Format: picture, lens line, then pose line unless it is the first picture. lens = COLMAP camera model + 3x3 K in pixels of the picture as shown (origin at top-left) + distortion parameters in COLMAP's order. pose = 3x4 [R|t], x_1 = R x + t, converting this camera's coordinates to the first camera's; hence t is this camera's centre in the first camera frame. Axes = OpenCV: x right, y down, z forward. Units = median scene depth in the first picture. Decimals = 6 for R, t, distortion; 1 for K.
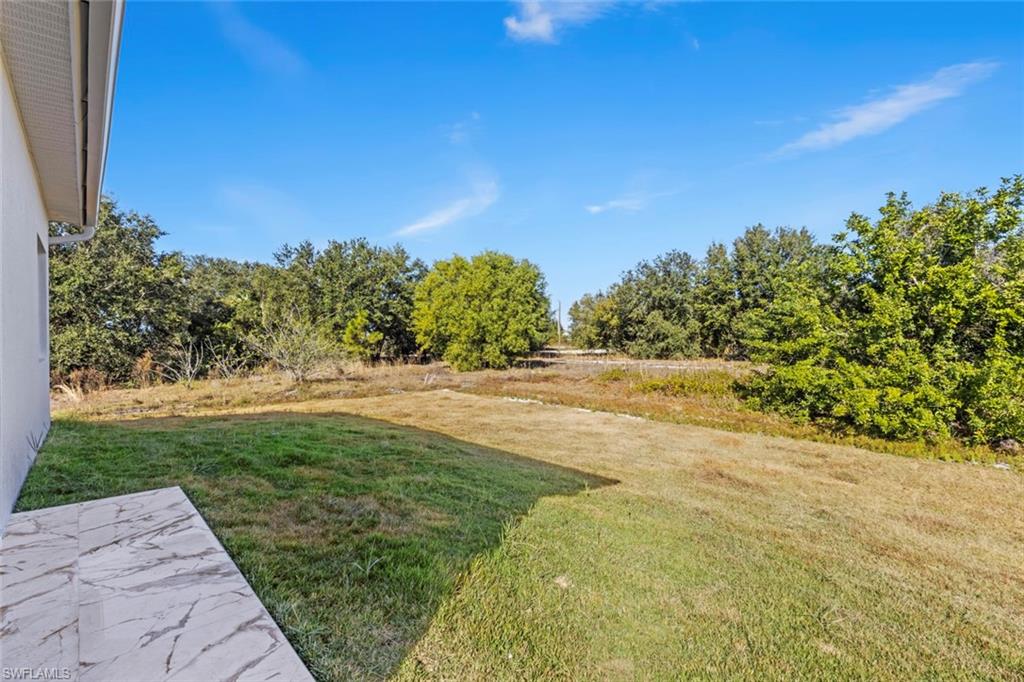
lens RADIAL K [[471.4, 0, 511.9], [0, 471.4, 341.5], [0, 0, 1]] dist [0.000182, -0.000316]
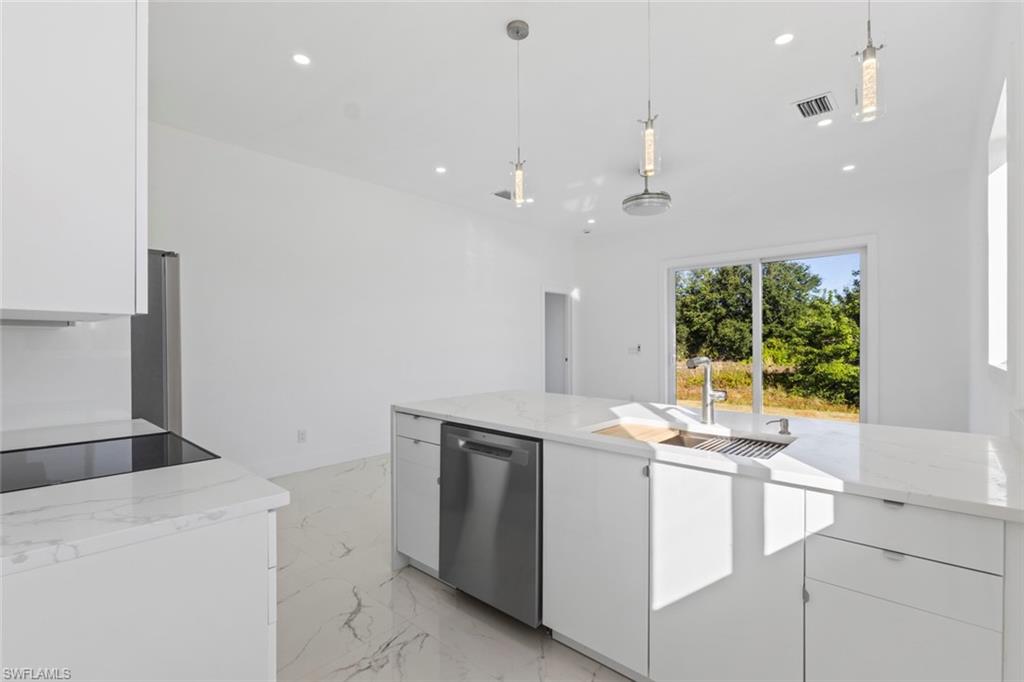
lens RADIAL K [[471.4, 0, 515.0], [0, 471.4, 345.2], [0, 0, 1]] dist [0.000182, -0.000316]
pose [[0.994371, -0.000278, 0.105950, -0.128952], [-0.000139, 0.999992, 0.003928, -0.002377], [-0.105950, -0.003920, 0.994364, -0.080275]]
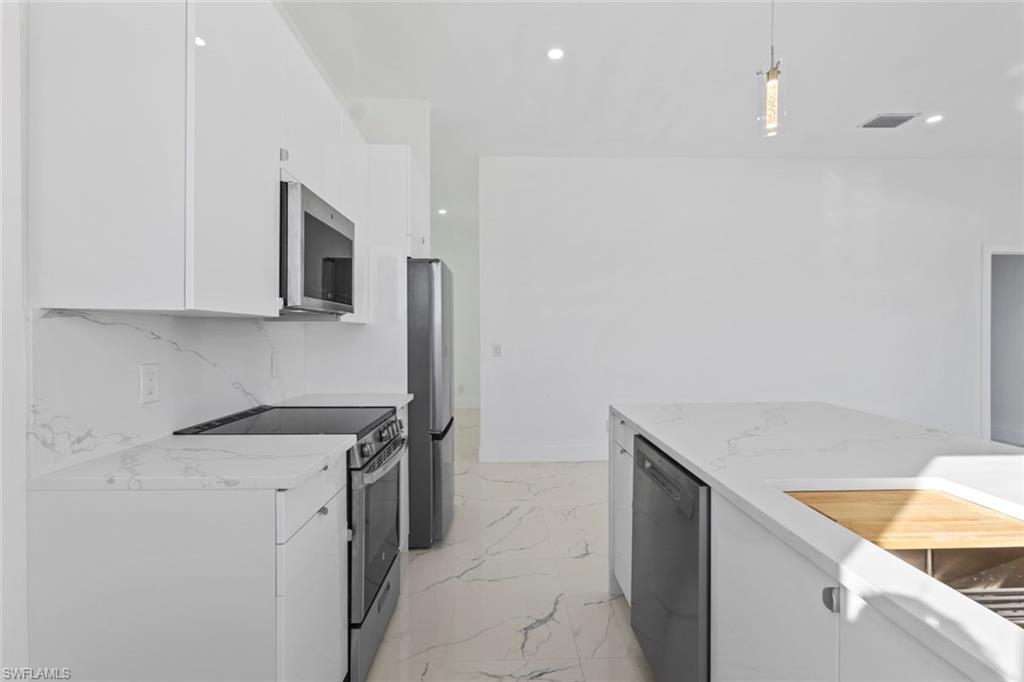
lens RADIAL K [[471.4, 0, 513.9], [0, 471.4, 339.2], [0, 0, 1]] dist [0.000182, -0.000316]
pose [[0.757865, 0.007676, -0.652366, -0.113606], [-0.001646, 0.999950, 0.009853, -0.002327], [0.652409, -0.006394, 0.757840, -0.067087]]
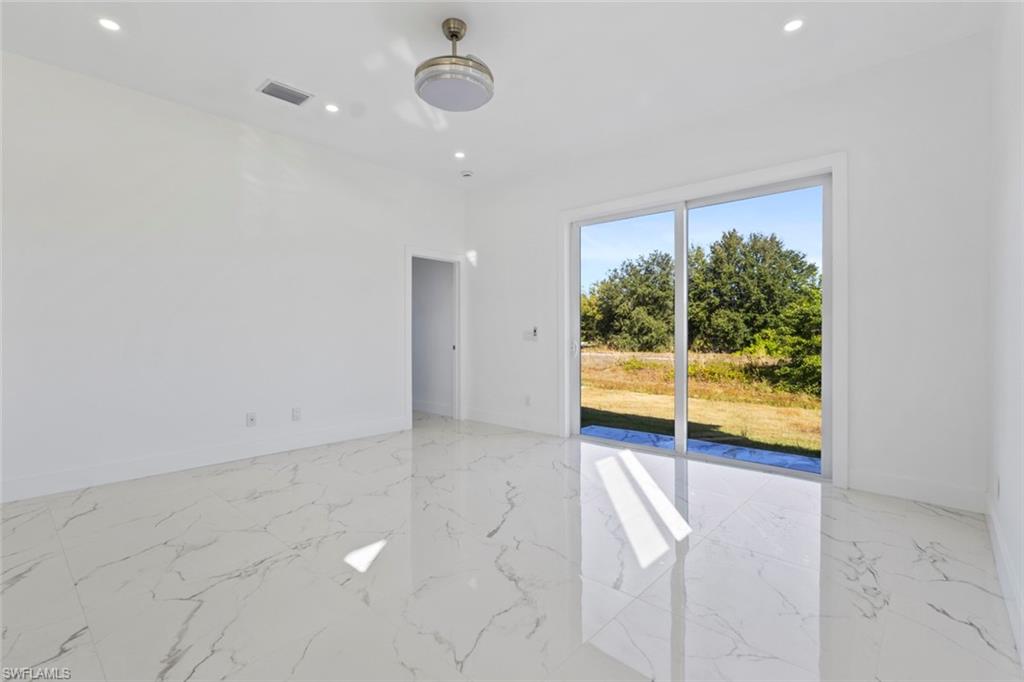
lens RADIAL K [[471.4, 0, 516.2], [0, 471.4, 334.5], [0, 0, 1]] dist [0.000182, -0.000316]
pose [[0.994487, 0.004503, 0.104764, -0.091074], [-0.004544, 0.999990, 0.000154, -0.000351], [-0.104762, -0.000629, 0.994497, -0.046061]]
